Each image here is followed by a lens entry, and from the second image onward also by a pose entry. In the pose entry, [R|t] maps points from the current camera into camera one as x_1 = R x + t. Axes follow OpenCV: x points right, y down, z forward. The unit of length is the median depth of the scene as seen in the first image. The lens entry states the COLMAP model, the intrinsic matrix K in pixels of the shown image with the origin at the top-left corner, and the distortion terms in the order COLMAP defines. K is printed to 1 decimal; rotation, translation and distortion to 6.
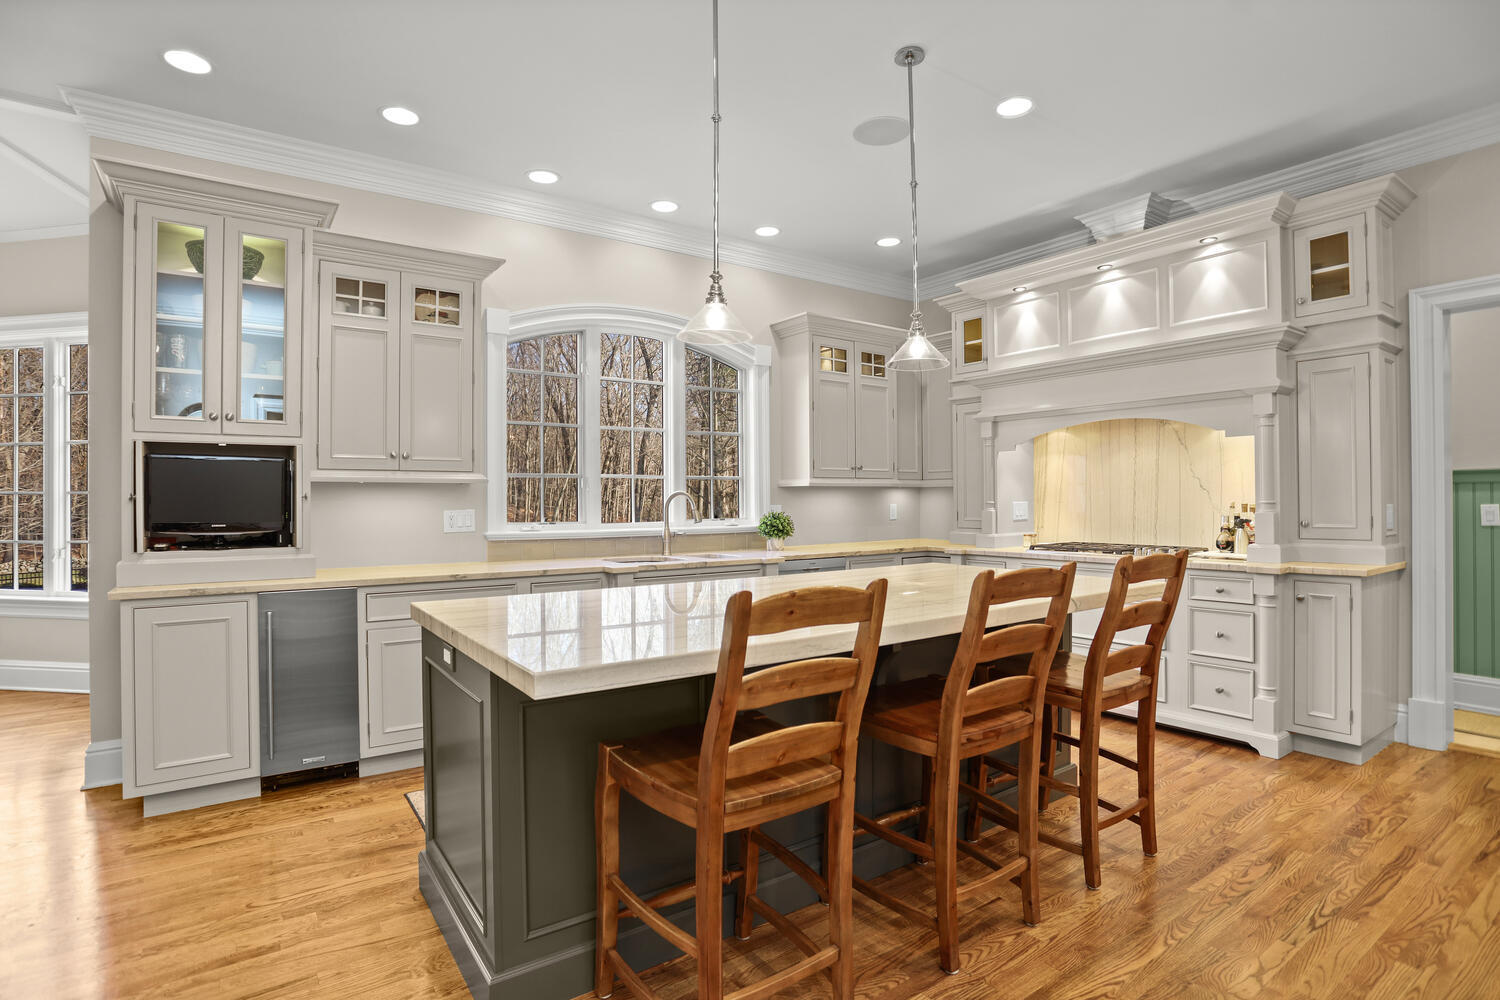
lens RADIAL K [[789.8, 0, 786.1], [0, 789.8, 499.4], [0, 0, 1]] dist [-0.000668, 0.000128]
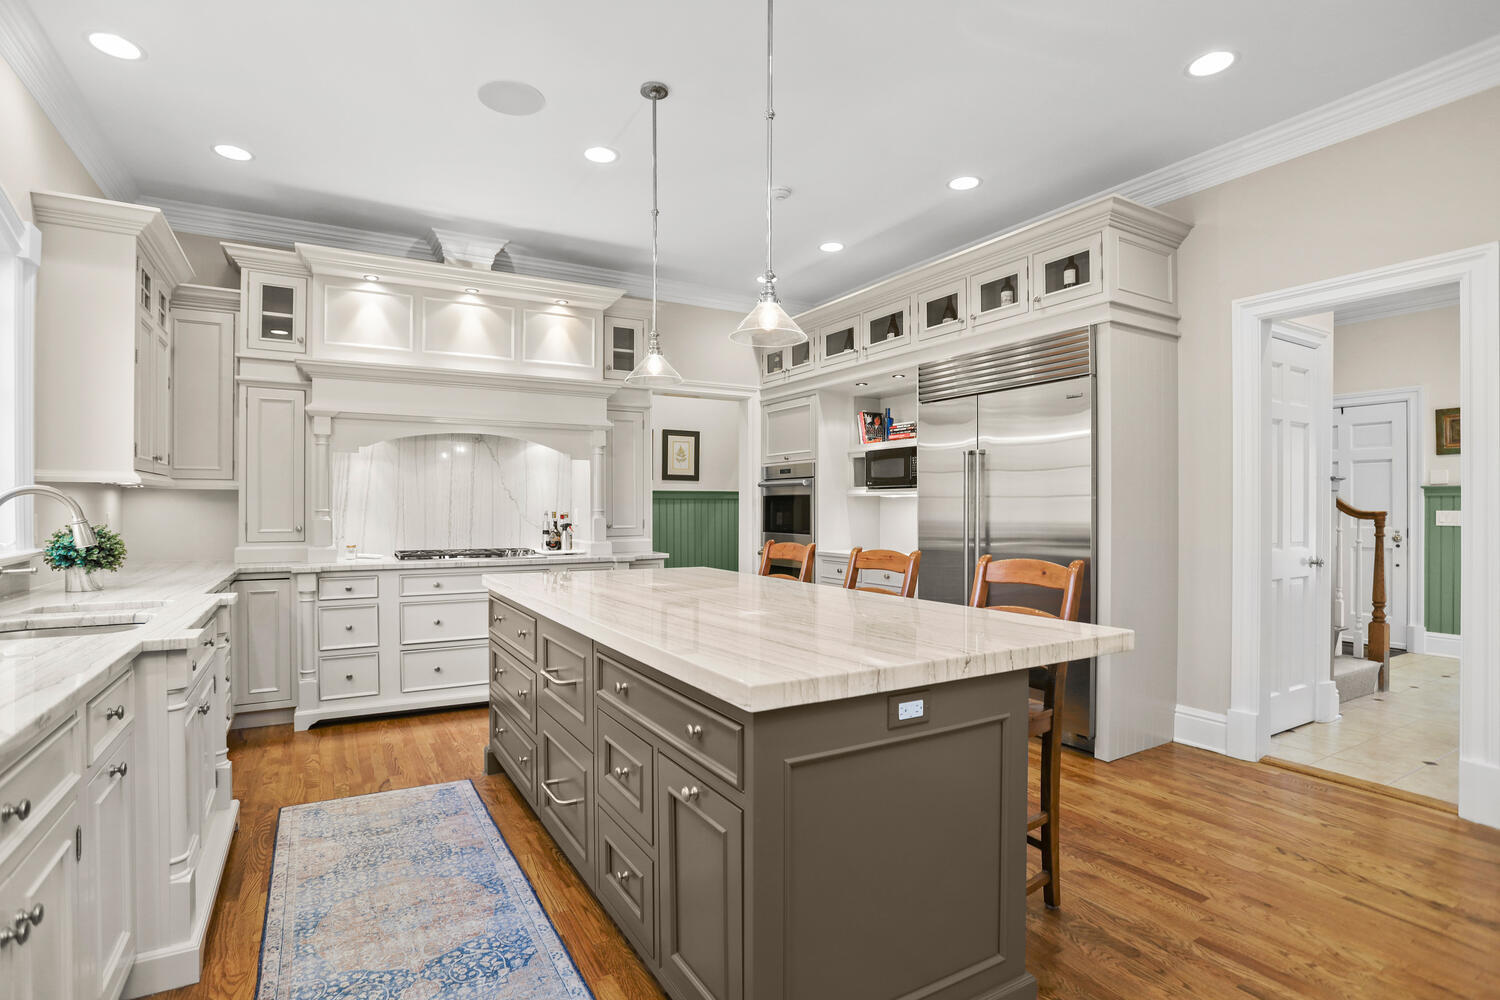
lens RADIAL K [[749.1, 0, 747.2], [0, 749.1, 518.2], [0, 0, 1]] dist [-0.071362, 0.035491]
pose [[0.113878, -0.007275, 0.993468, -0.525287], [-0.004751, 0.999958, 0.007867, 0.004406], [-0.993483, -0.005616, 0.113838, 0.489695]]
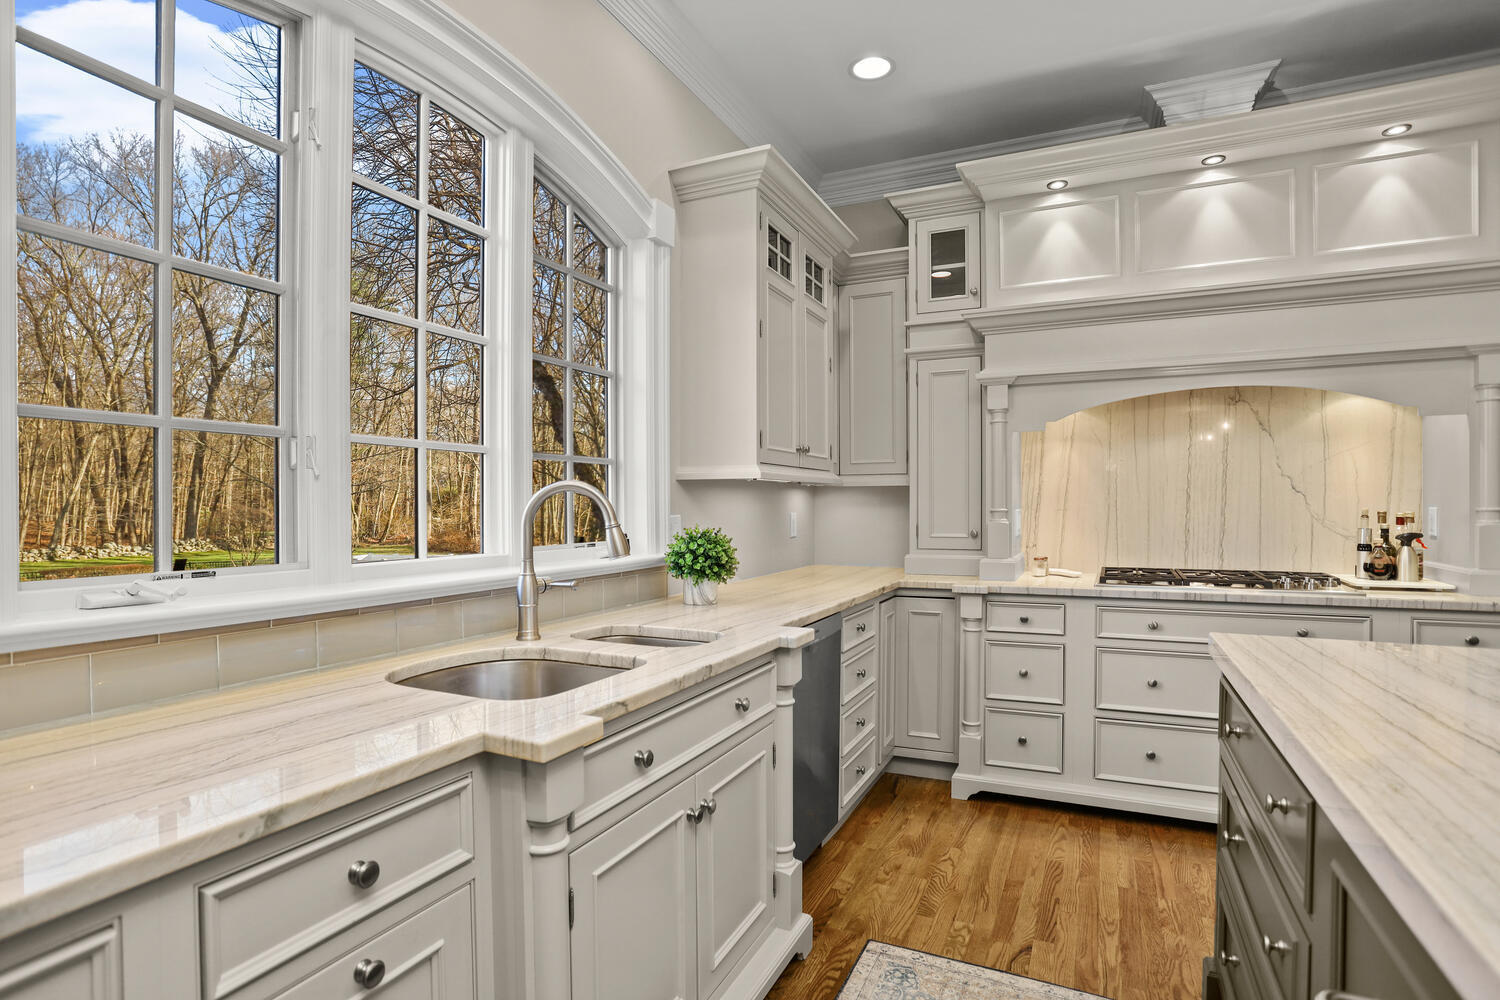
lens RADIAL K [[749.1, 0, 747.2], [0, 749.1, 518.2], [0, 0, 1]] dist [-0.071362, 0.035491]
pose [[0.885621, -0.004691, 0.464385, -0.225289], [-0.001707, 0.999909, 0.013356, 0.003051], [-0.464405, -0.012622, 0.885533, 0.605129]]
